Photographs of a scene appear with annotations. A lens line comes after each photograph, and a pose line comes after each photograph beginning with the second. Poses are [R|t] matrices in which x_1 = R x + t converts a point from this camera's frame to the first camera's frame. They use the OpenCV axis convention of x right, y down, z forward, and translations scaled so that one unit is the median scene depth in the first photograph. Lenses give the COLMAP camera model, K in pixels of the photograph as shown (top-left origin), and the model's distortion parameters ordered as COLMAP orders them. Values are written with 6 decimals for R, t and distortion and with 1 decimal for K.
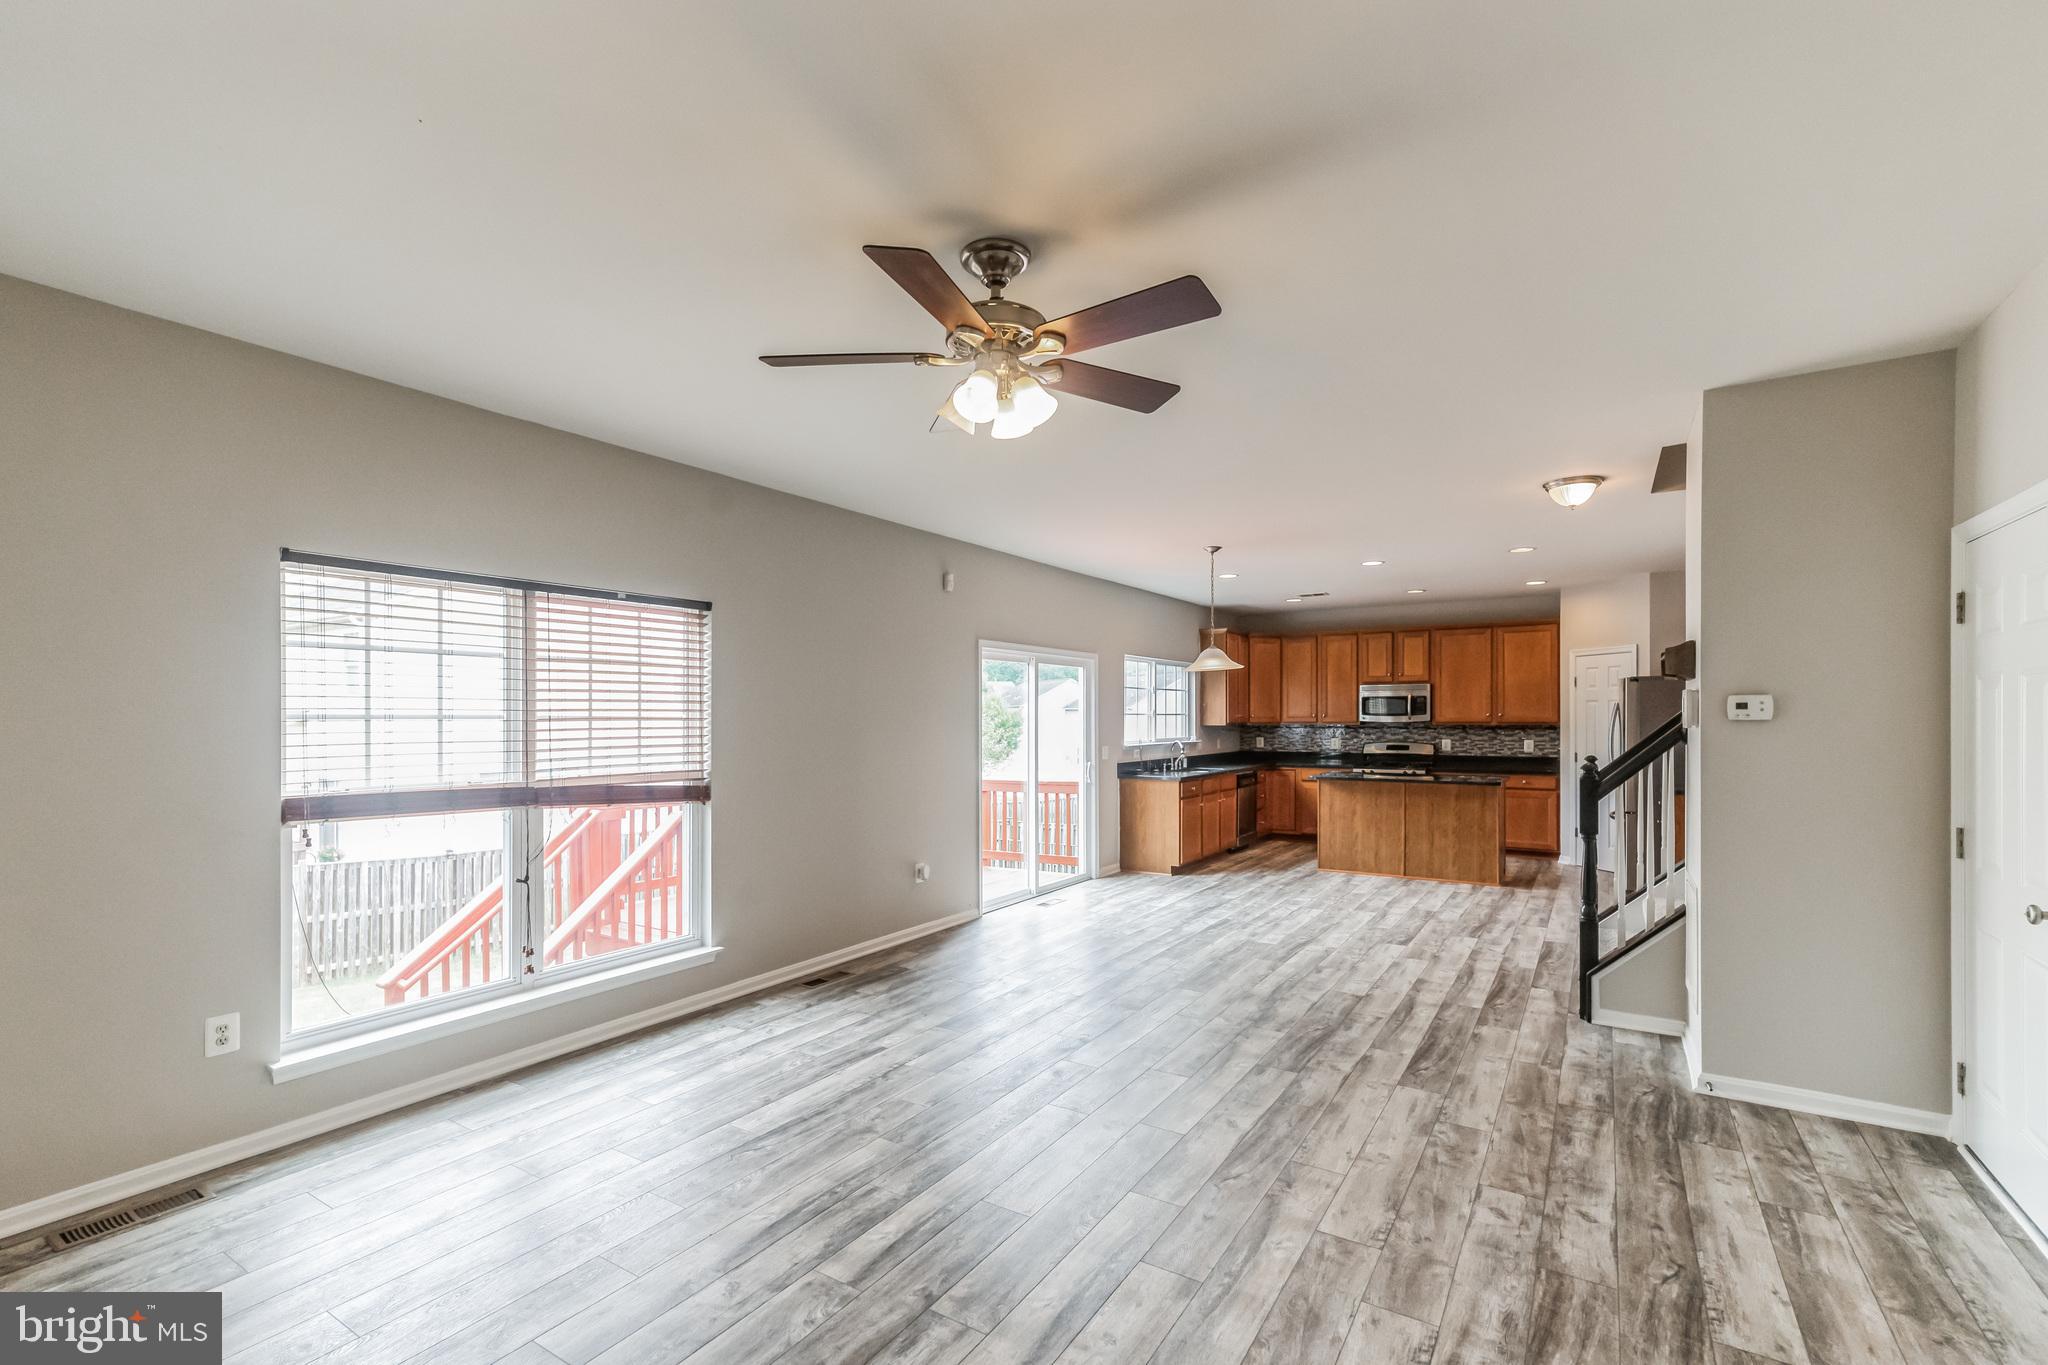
lens RADIAL K [[906.1, 0, 1023.6], [0, 906.1, 718.7], [0, 0, 1]] dist [0.005008, 0.000318]
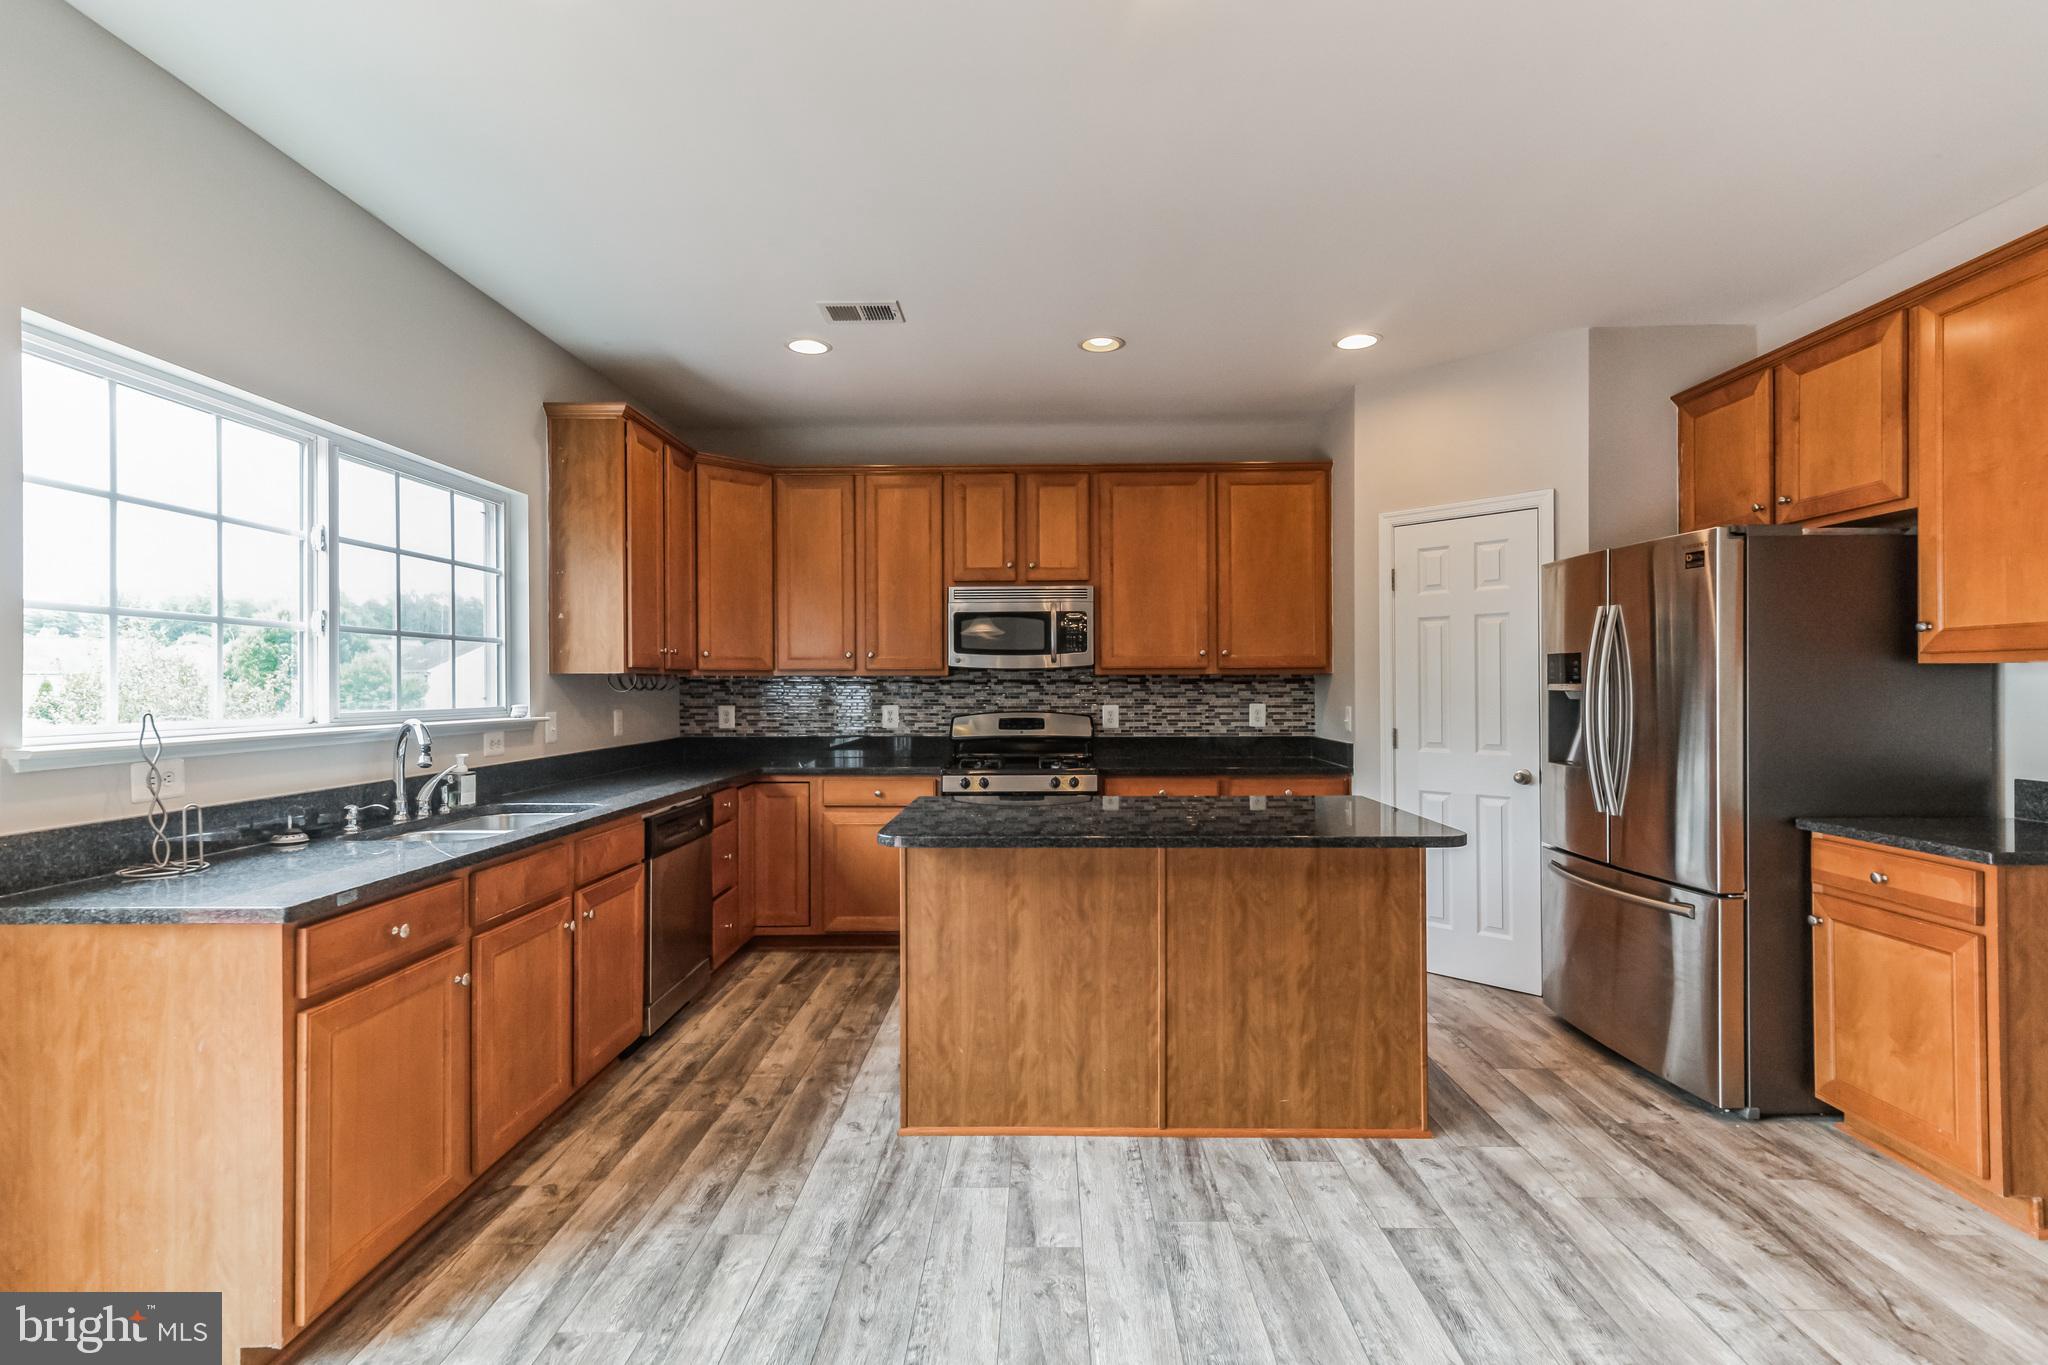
lens RADIAL K [[934.5, 0, 1024.0], [0, 934.5, 682.5], [0, 0, 1]] dist [0.002567, 0.000253]
pose [[0.853413, 0.001578, 0.521233, 0.166500], [0.002326, 0.999974, -0.006836, 0.014335], [-0.521230, 0.007046, 0.853387, 0.605099]]
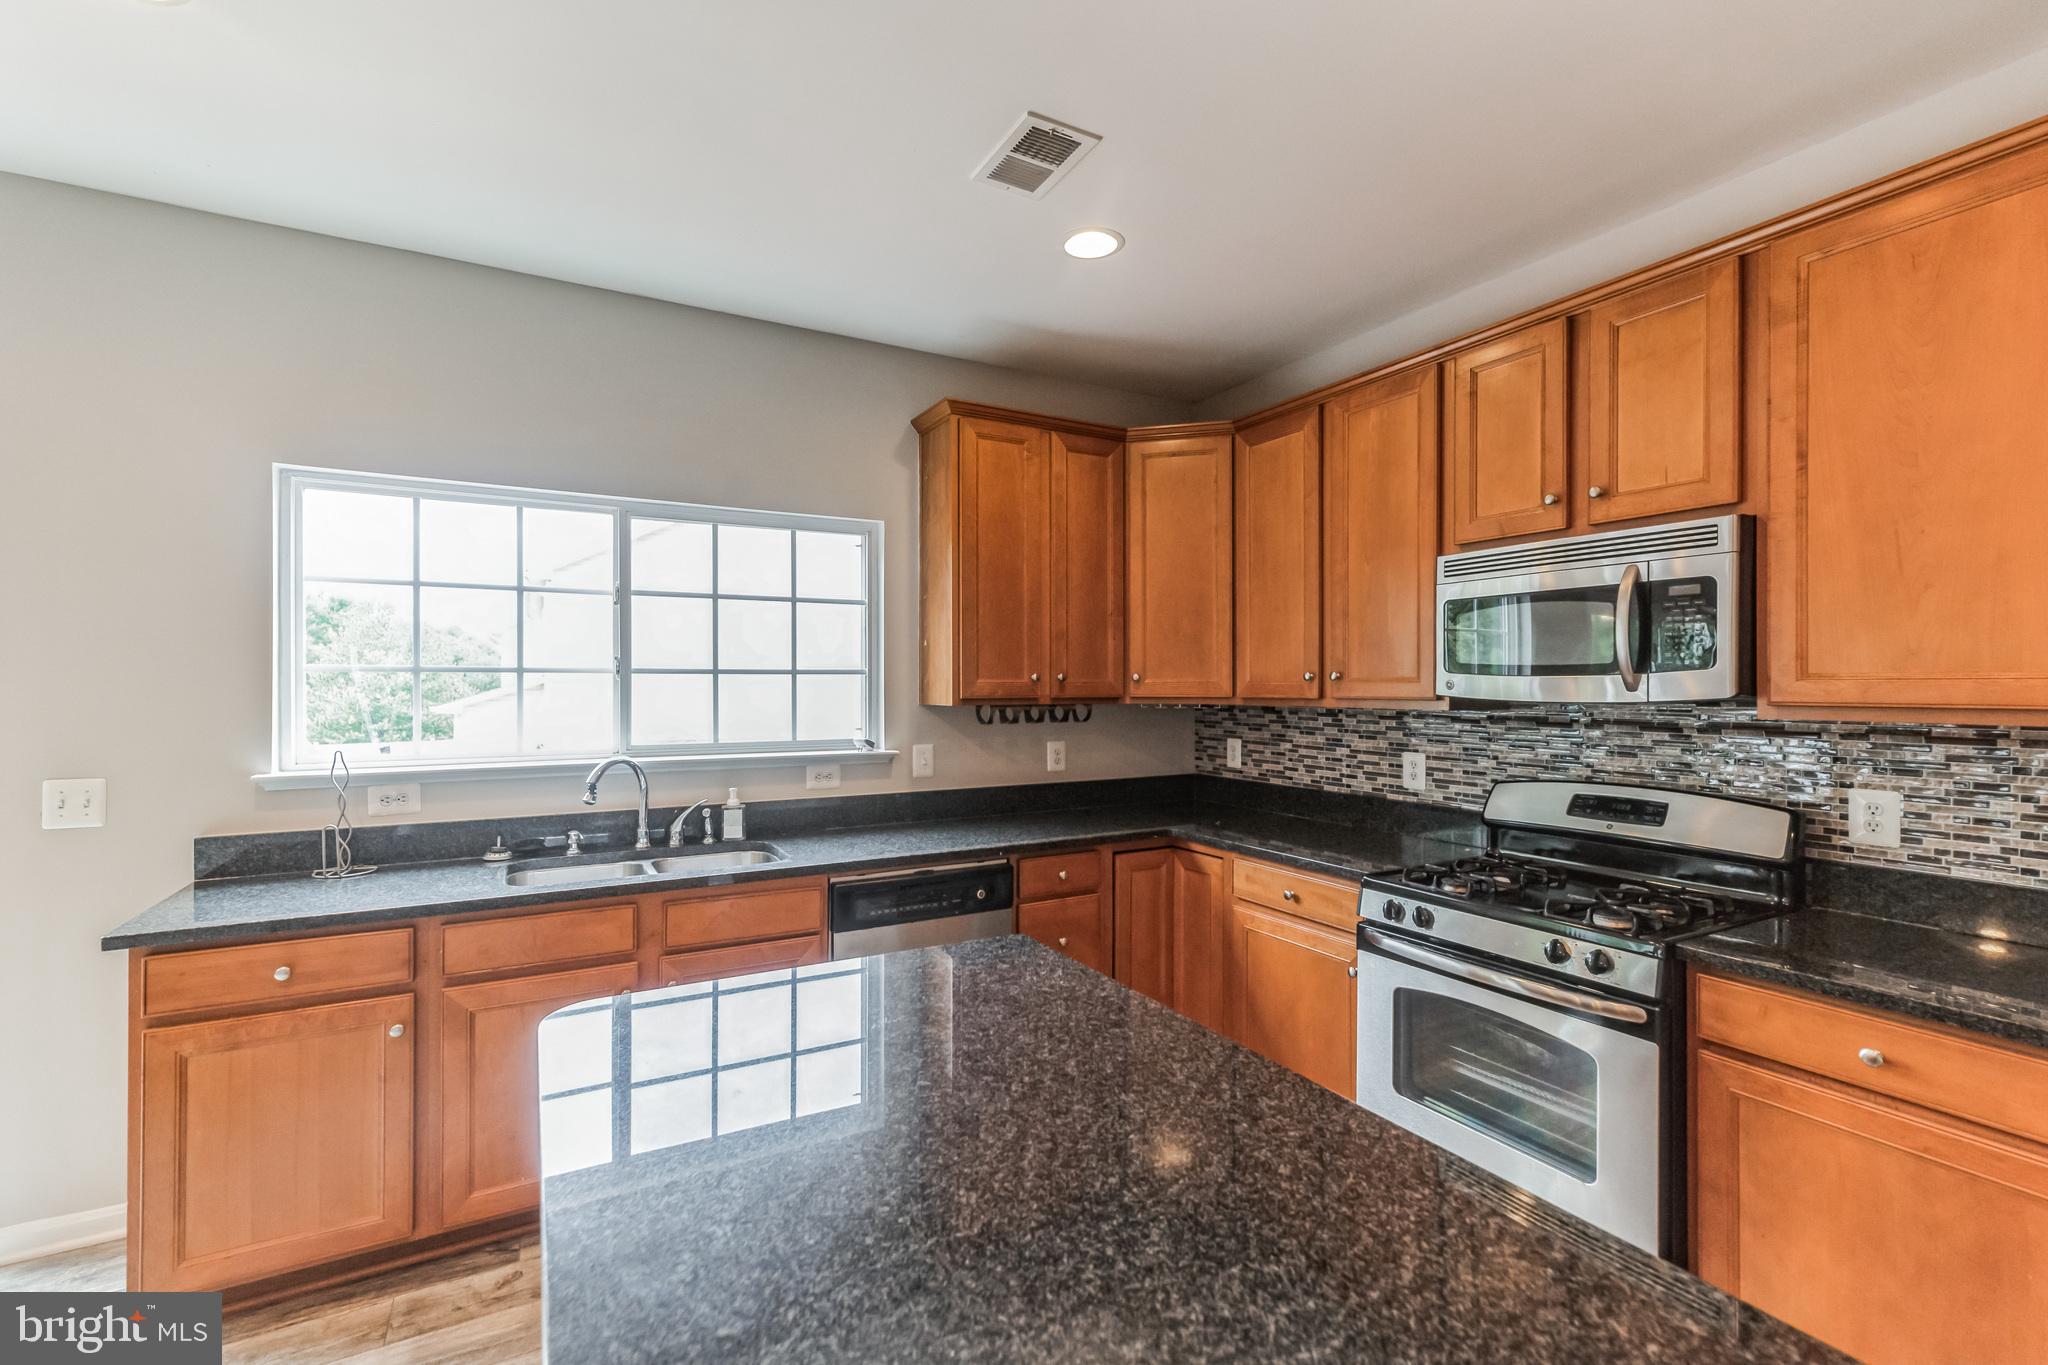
lens RADIAL K [[895.3, 0, 1023.9], [0, 895.3, 692.2], [0, 0, 1]] dist [0.002925, 0.000662]
pose [[0.883287, 0.007526, -0.468773, 0.398776], [-0.003882, 0.999954, 0.008740, -0.000167], [0.468817, -0.005900, 0.883276, 0.744927]]
